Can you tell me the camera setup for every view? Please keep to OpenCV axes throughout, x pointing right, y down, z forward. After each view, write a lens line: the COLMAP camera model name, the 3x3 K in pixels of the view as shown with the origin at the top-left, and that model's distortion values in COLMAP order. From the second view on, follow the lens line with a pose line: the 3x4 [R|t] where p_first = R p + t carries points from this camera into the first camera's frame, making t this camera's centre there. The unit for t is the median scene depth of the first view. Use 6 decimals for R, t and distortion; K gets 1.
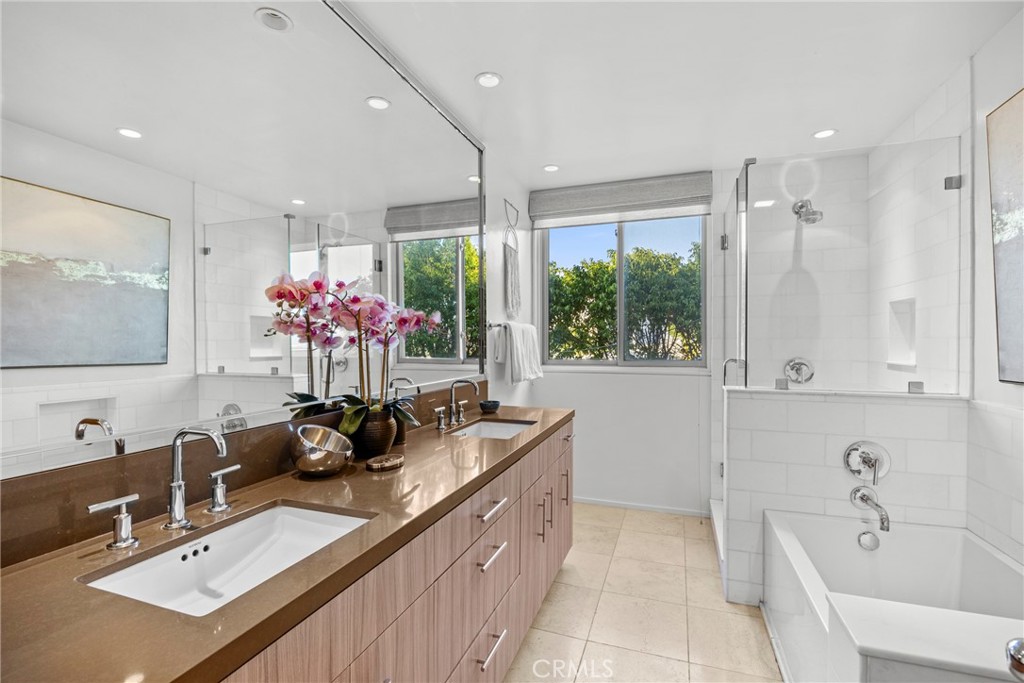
lens RADIAL K [[459.4, 0, 482.9], [0, 459.4, 354.1], [0, 0, 1]] dist [-0.014412, 0.001958]
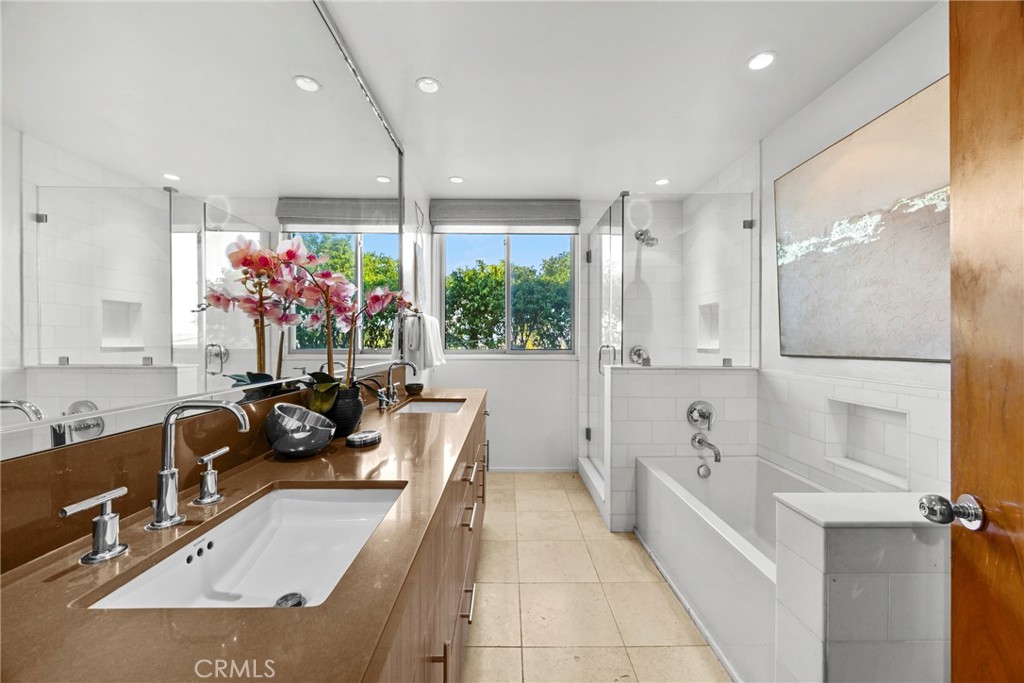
lens RADIAL K [[399.4, 0, 513.1], [0, 399.4, 345.5], [0, 0, 1]] dist [0.001122, -0.000967]
pose [[0.934382, 0.001226, 0.356270, -0.121859], [0.001363, 0.999974, -0.007016, 0.022816], [-0.356269, 0.007041, 0.934357, 0.040055]]
